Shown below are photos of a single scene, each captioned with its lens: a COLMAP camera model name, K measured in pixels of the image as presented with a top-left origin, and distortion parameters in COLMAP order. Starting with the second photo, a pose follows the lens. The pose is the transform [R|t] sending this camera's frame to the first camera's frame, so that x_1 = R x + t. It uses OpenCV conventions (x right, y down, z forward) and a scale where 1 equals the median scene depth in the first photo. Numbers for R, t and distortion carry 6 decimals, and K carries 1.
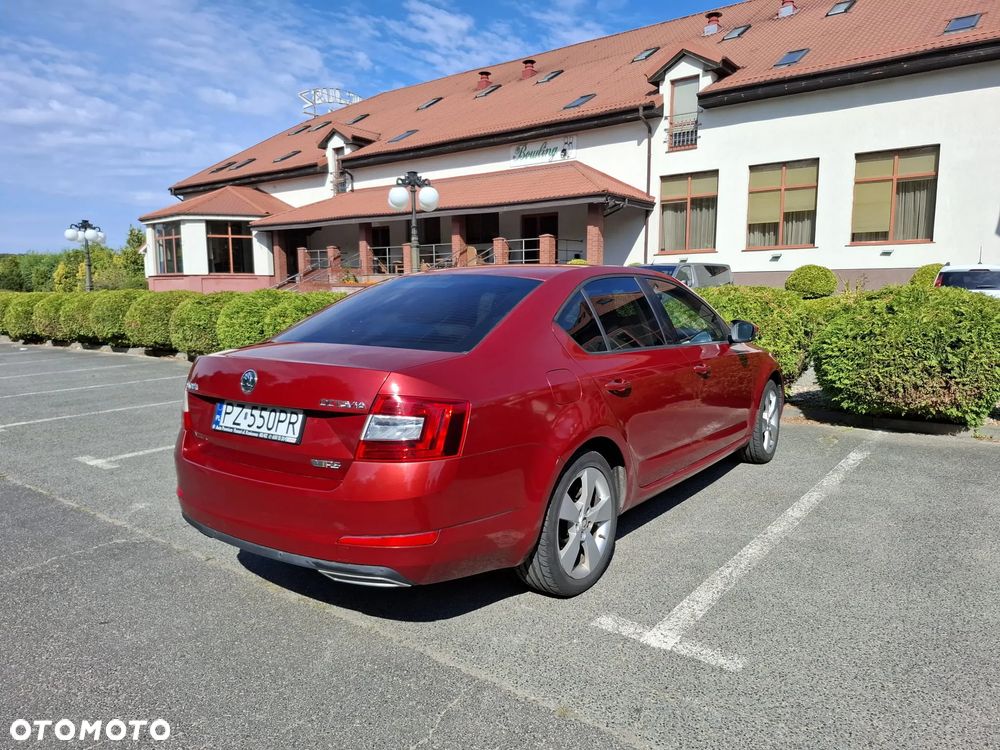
lens RADIAL K [[700.8, 0, 506.5], [0, 700.8, 385.0], [0, 0, 1]] dist [0.047594, -0.052271]
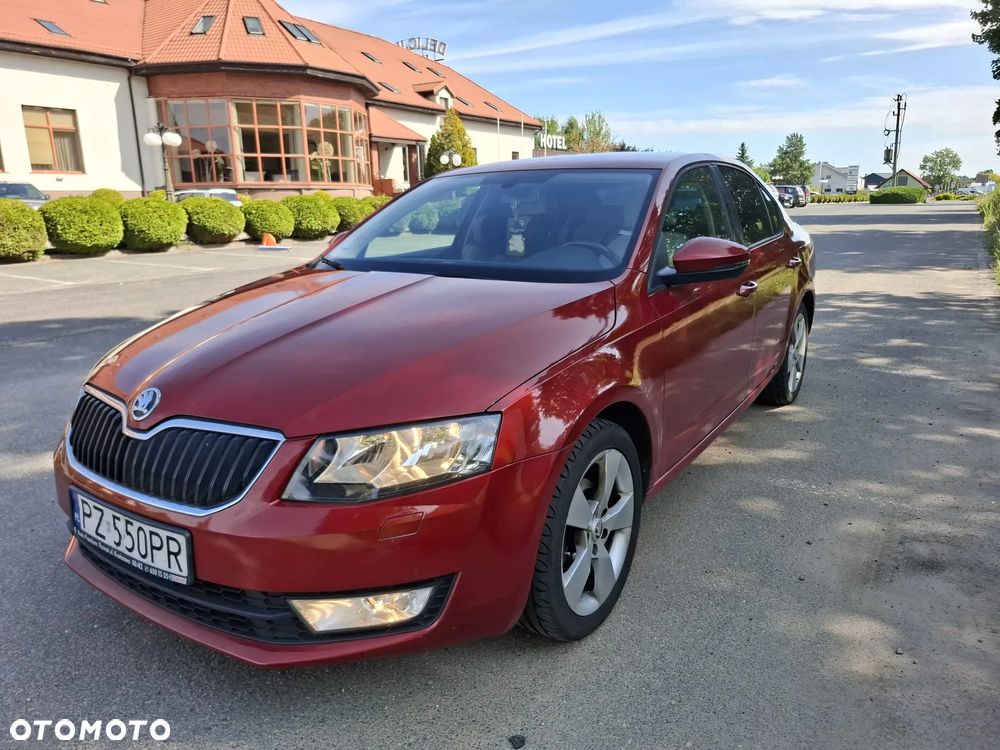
lens RADIAL K [[699.2, 0, 500.0], [0, 699.2, 375.0], [0, 0, 1]] dist [0.018051, -0.007728]
pose [[-0.054496, -0.234704, 0.970538, -0.633002], [0.150587, 0.958934, 0.240354, -0.006578], [-0.987094, 0.159248, -0.016914, 0.115082]]
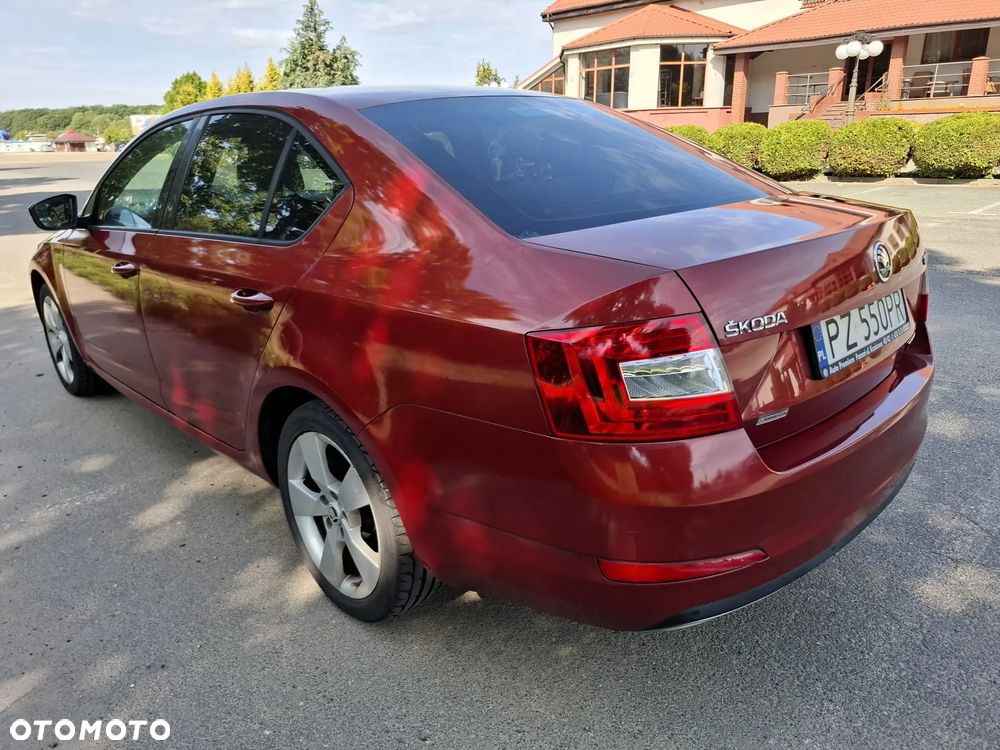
lens RADIAL K [[708.1, 0, 487.9], [0, 708.1, 373.7], [0, 0, 1]] dist [0.050656, -0.040292]
pose [[0.984951, 0.033110, -0.169634, -0.488189], [-0.000274, 0.981777, 0.190037, 0.004749], [0.172835, -0.187131, 0.967011, 0.005245]]
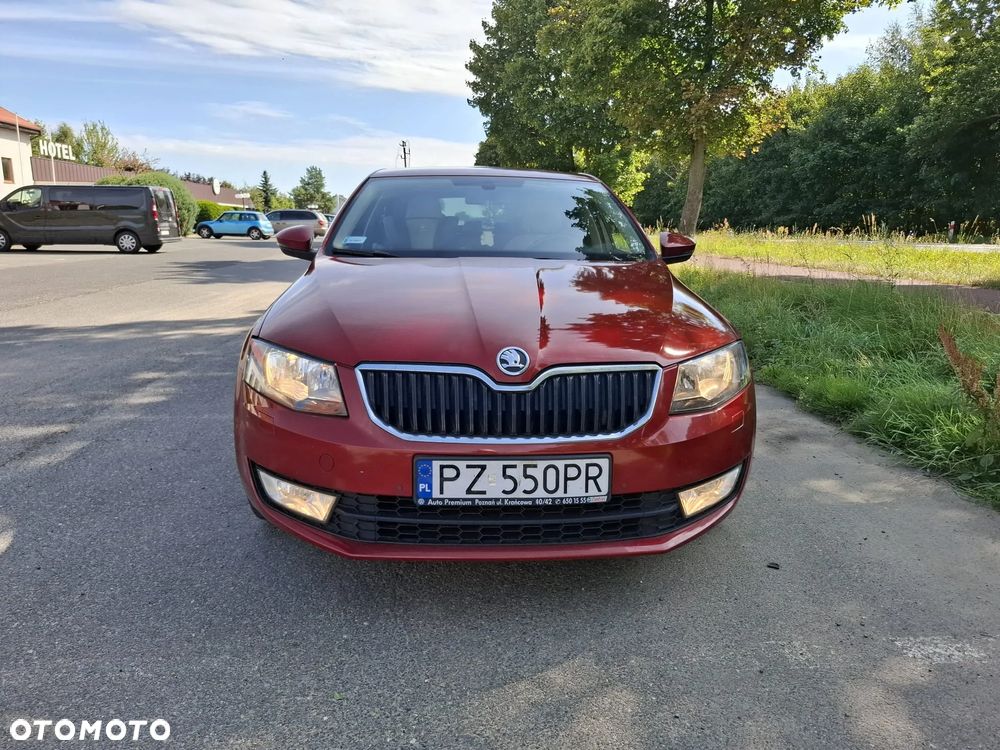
lens RADIAL K [[684.2, 0, 504.2], [0, 684.2, 370.5], [0, 0, 1]] dist [0.086047, -0.076703]
pose [[-0.650896, -0.156804, 0.742796, -0.622331], [0.093427, 0.954454, 0.283353, -0.011044], [-0.753396, 0.253831, -0.606601, 0.176022]]
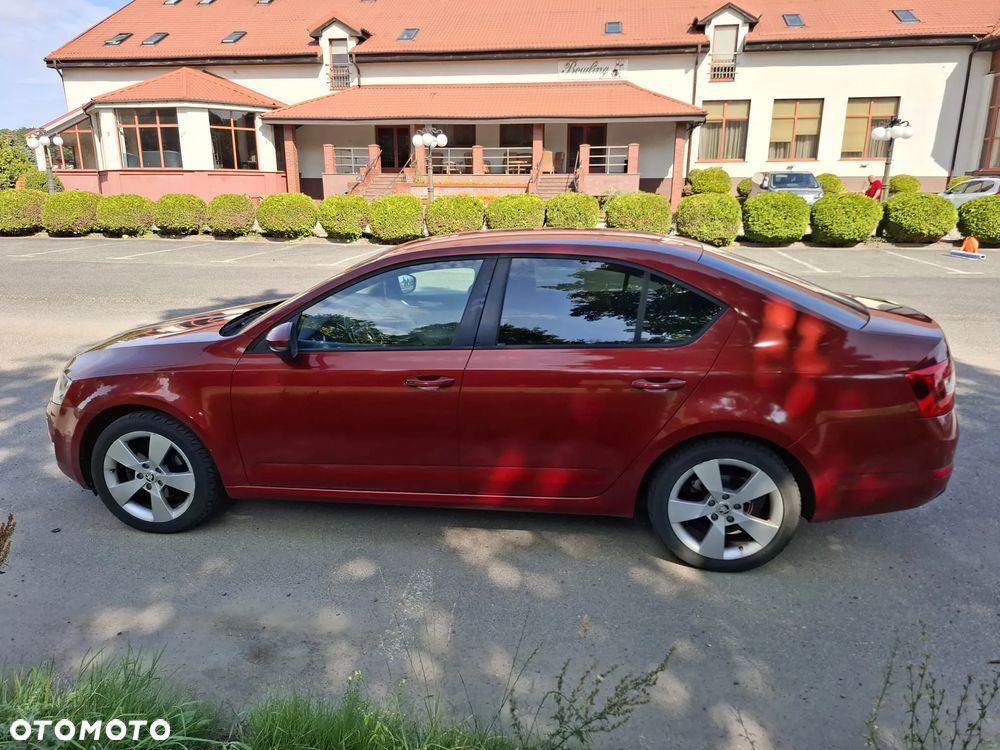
lens RADIAL K [[699.2, 0, 500.0], [0, 699.2, 375.0], [0, 0, 1]] dist [0.018051, -0.007728]
pose [[0.875390, -0.122672, 0.467593, -0.579329], [0.060044, 0.987368, 0.146625, -0.004827], [-0.479673, -0.100278, 0.871698, -0.005100]]
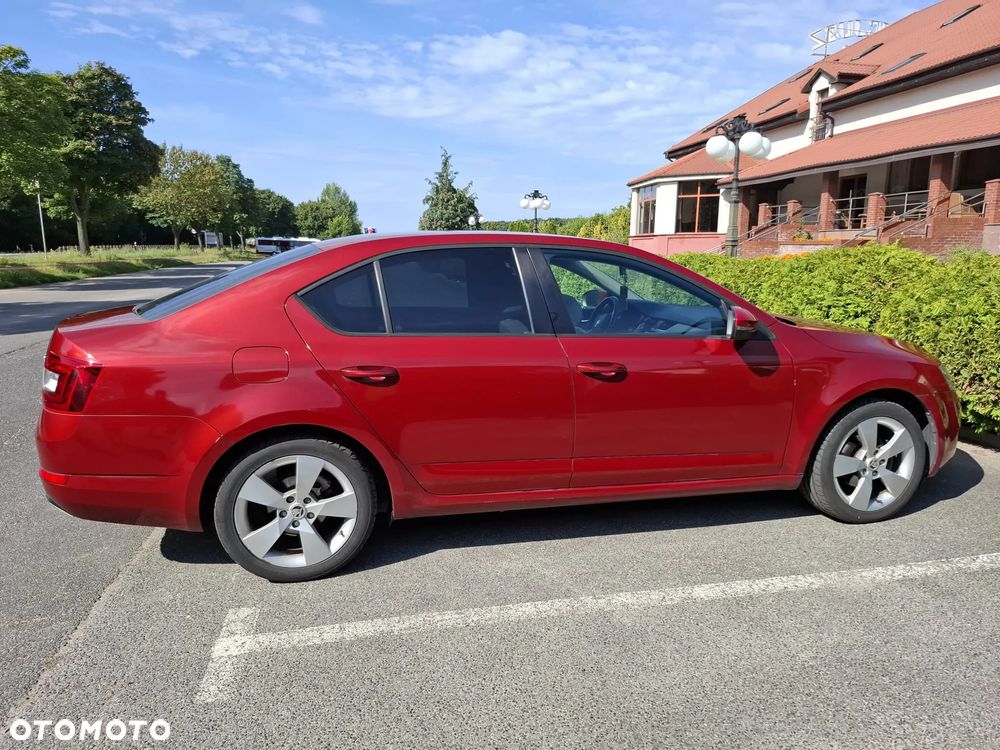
lens RADIAL K [[692.6, 0, 491.9], [0, 692.6, 377.2], [0, 0, 1]] dist [0.046706, -0.043200]
pose [[0.742093, 0.122554, -0.658998, 0.088023], [-0.088612, 0.992452, 0.084780, -0.008597], [0.664414, -0.004520, 0.747351, 0.045550]]
